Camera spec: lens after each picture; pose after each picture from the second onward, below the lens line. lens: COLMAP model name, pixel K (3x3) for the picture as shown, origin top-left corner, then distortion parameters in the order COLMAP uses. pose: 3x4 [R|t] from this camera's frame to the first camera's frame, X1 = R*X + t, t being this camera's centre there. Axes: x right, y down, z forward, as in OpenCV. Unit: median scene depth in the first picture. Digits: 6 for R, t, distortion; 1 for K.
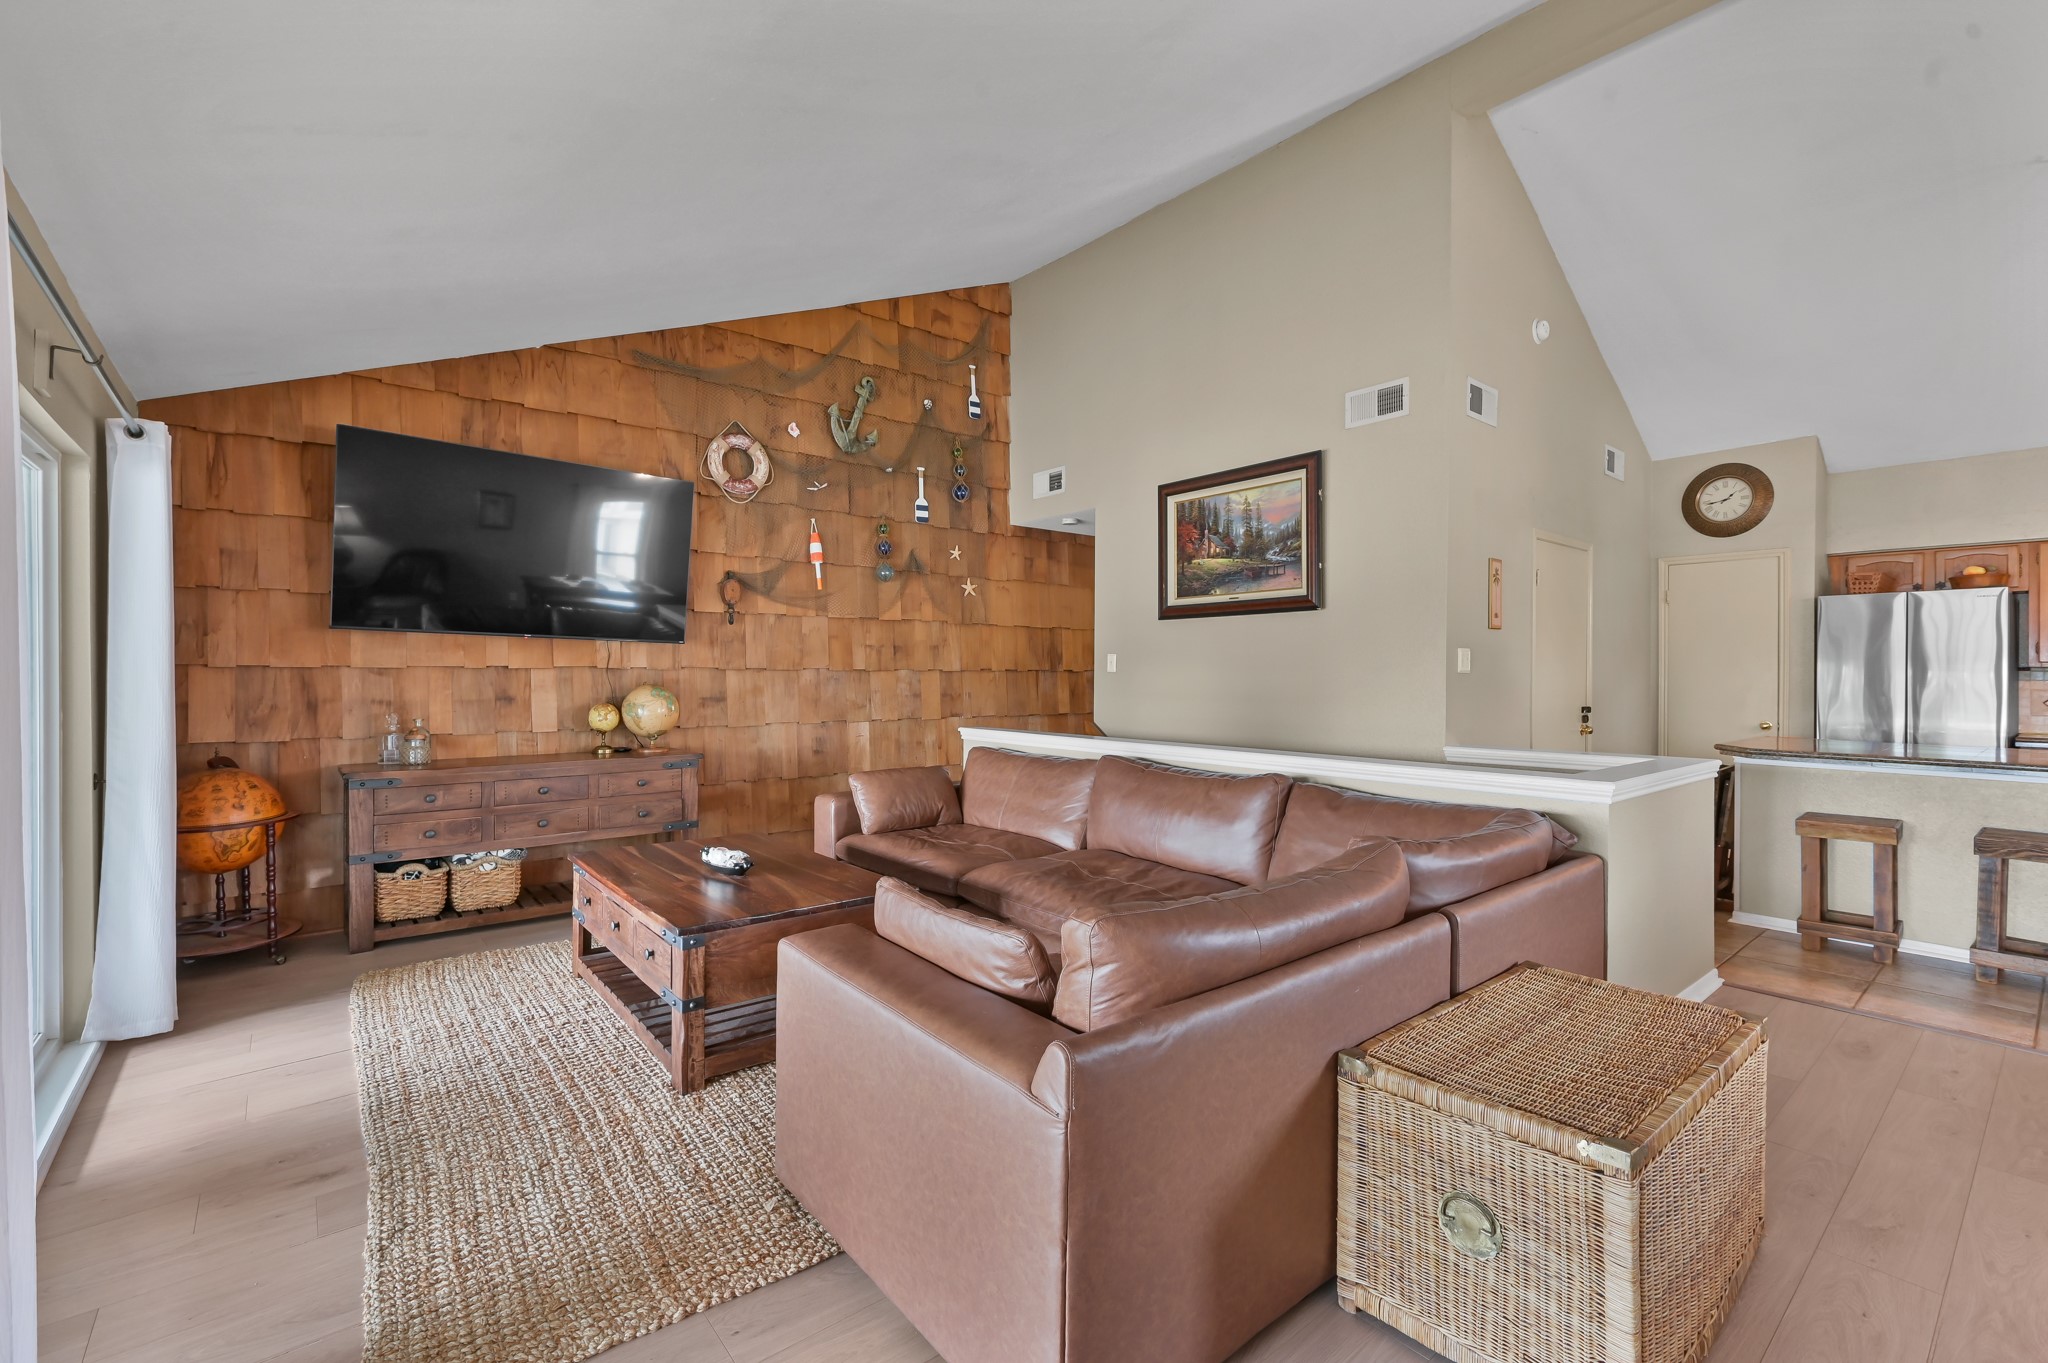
lens RADIAL K [[884.8, 0, 1025.0], [0, 884.8, 677.4], [0, 0, 1]] dist [-0.000327, 0.000076]
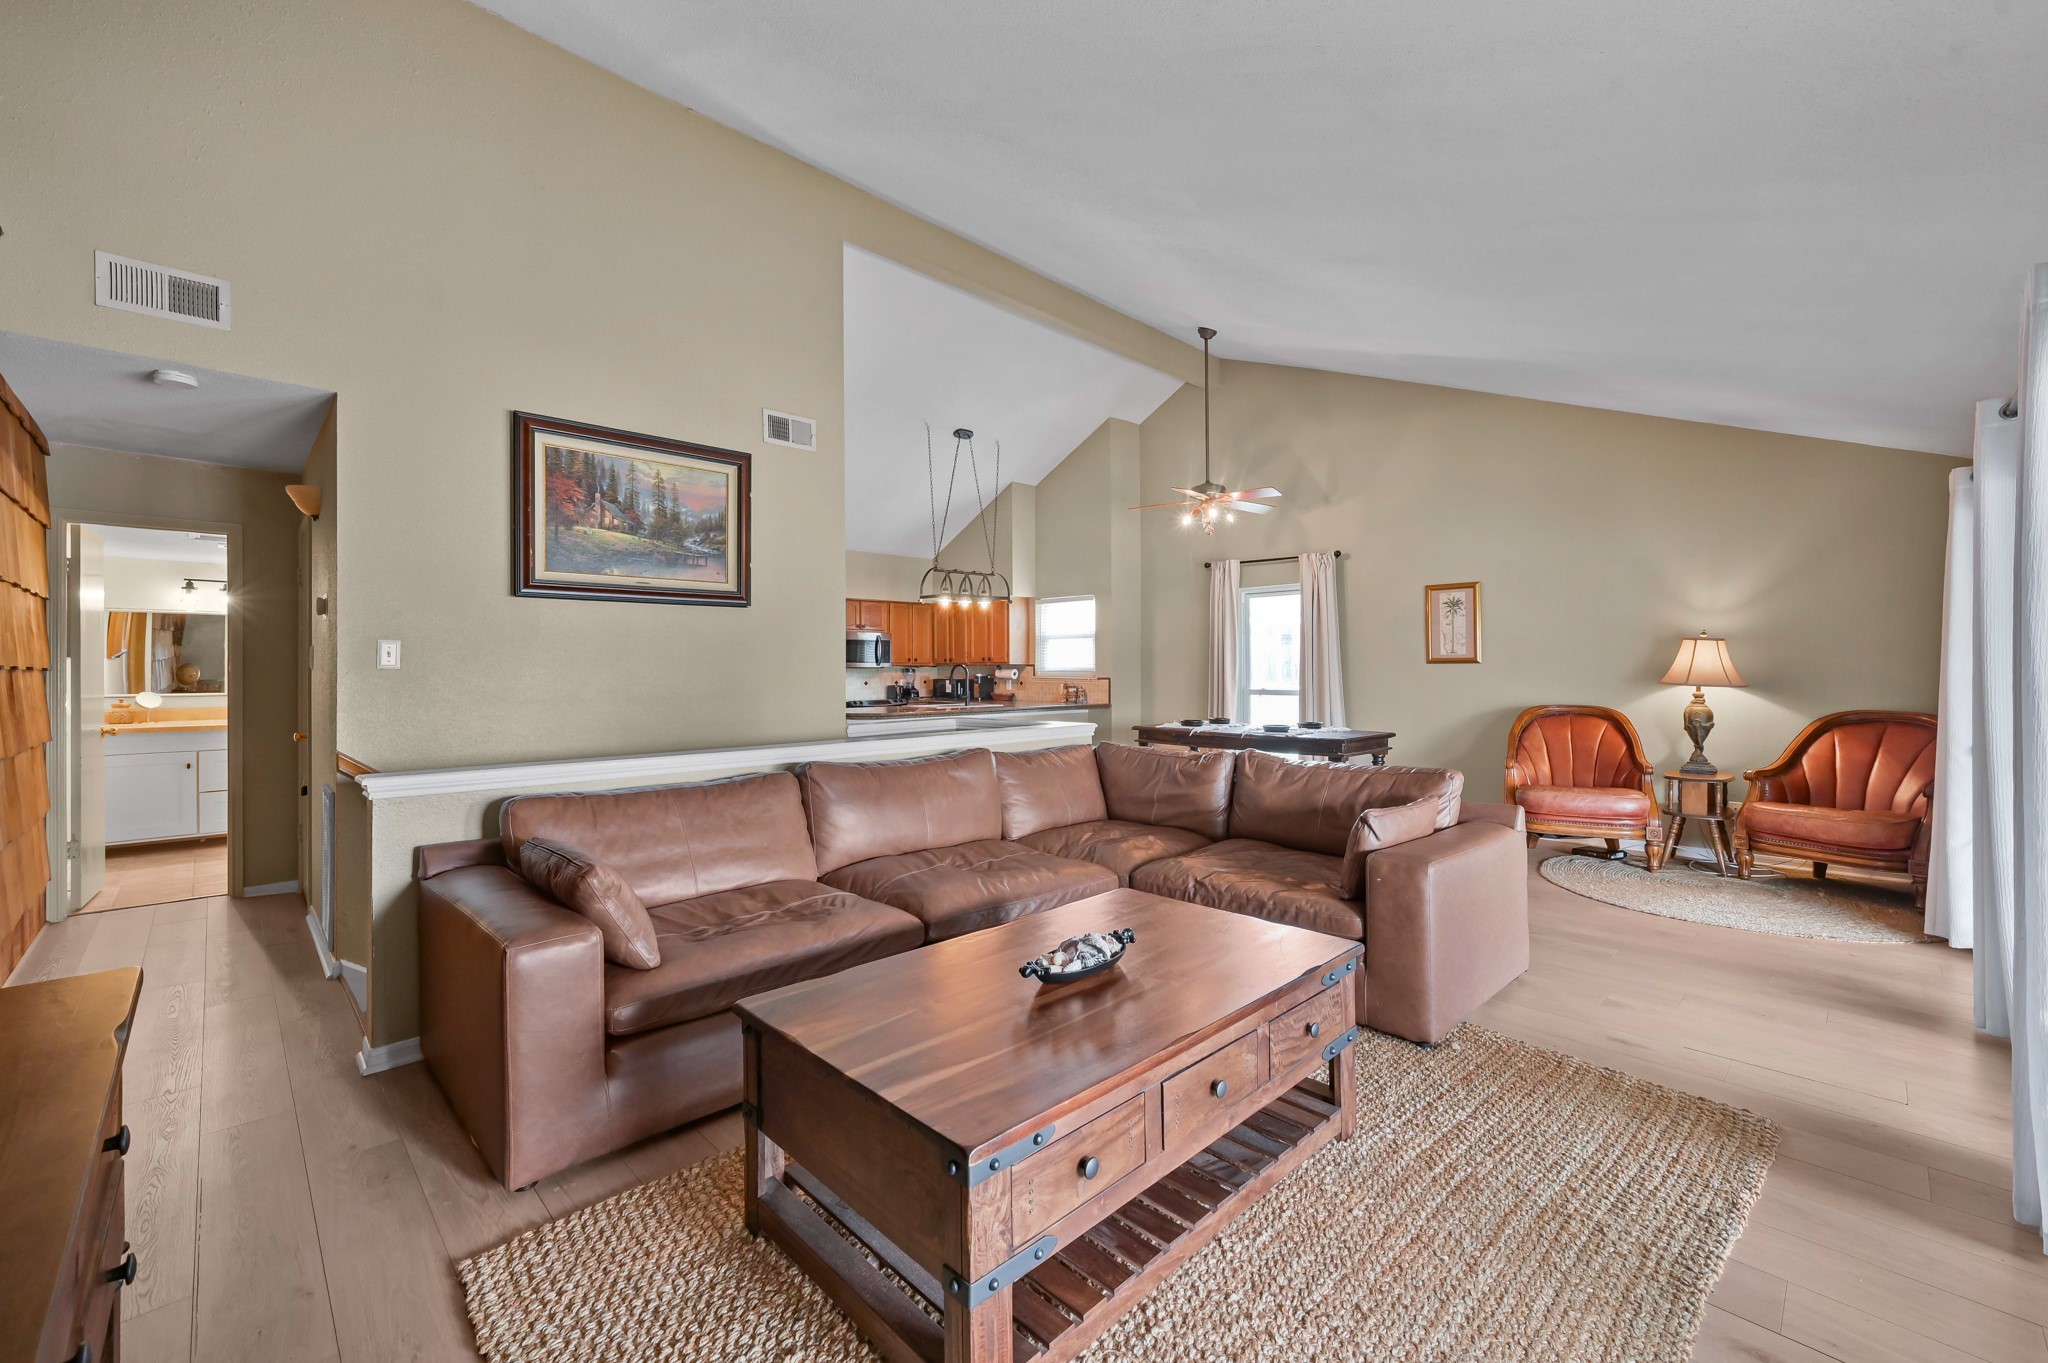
lens RADIAL K [[834.9, 0, 1011.1], [0, 834.9, 668.7], [0, 0, 1]] dist [-0.000392, 0.000018]
pose [[-0.070433, -0.001815, 0.997515, -0.599176], [0.009101, 0.999956, 0.002462, -0.004019], [-0.997475, 0.009252, -0.070414, 0.691012]]
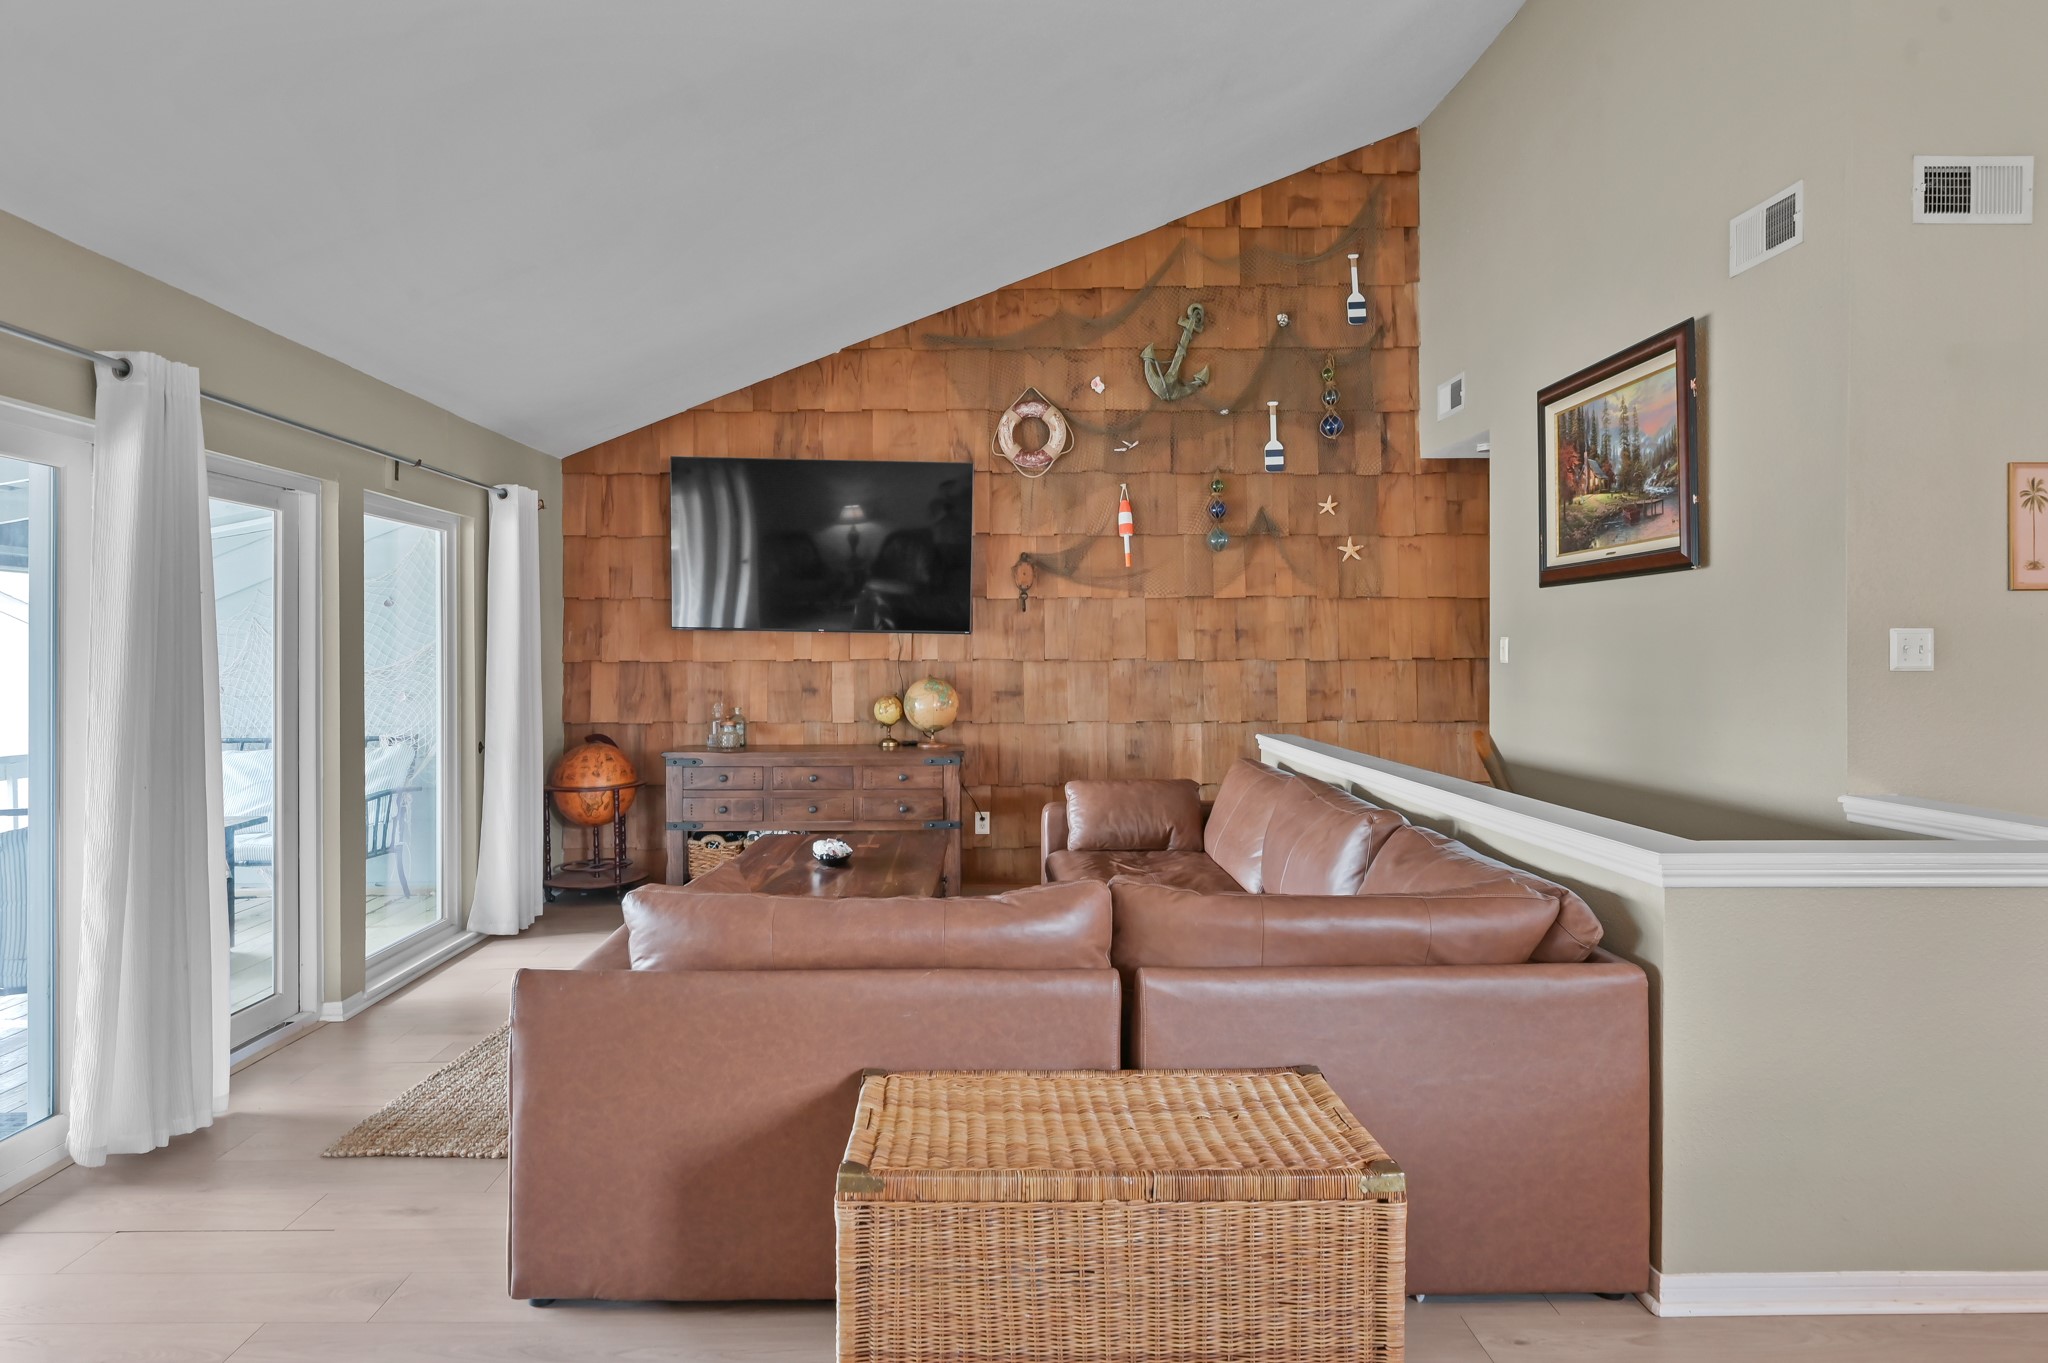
lens RADIAL K [[1211.6, 0, 991.7], [0, 1211.6, 646.8], [0, 0, 1]] dist [-0.004093, 0.000930]
pose [[0.777271, -0.007502, -0.629121, 0.439099], [0.001912, 0.999952, -0.009562, -0.012003], [0.629163, 0.006229, 0.777249, 0.009926]]
